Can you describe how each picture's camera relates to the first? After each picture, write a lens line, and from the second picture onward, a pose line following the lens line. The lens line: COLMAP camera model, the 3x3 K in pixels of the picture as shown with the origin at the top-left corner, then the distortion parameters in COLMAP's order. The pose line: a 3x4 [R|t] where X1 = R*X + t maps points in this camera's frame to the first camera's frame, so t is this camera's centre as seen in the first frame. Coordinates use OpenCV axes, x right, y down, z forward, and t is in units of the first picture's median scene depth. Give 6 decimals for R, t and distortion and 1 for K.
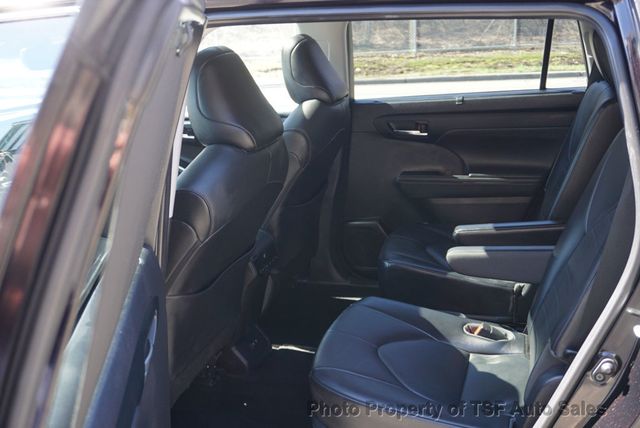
lens RADIAL K [[725.8, 0, 318.9], [0, 725.8, 213.9], [0, 0, 1]] dist [-0.008601, 0.000000]
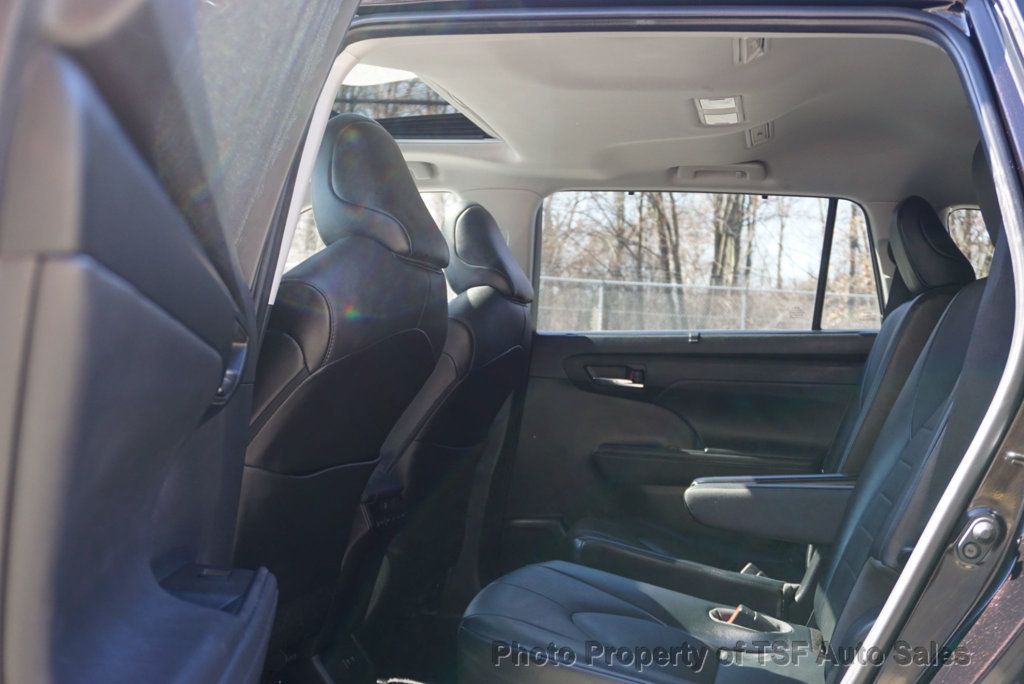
lens RADIAL K [[1087.4, 0, 514.7], [0, 1087.4, 342.6], [0, 0, 1]] dist [-0.020655, 0.000000]
pose [[0.993558, 0.100079, 0.053165, -0.029306], [-0.078895, 0.947636, -0.309453, 0.209531], [-0.081351, 0.303266, 0.949427, 0.073538]]
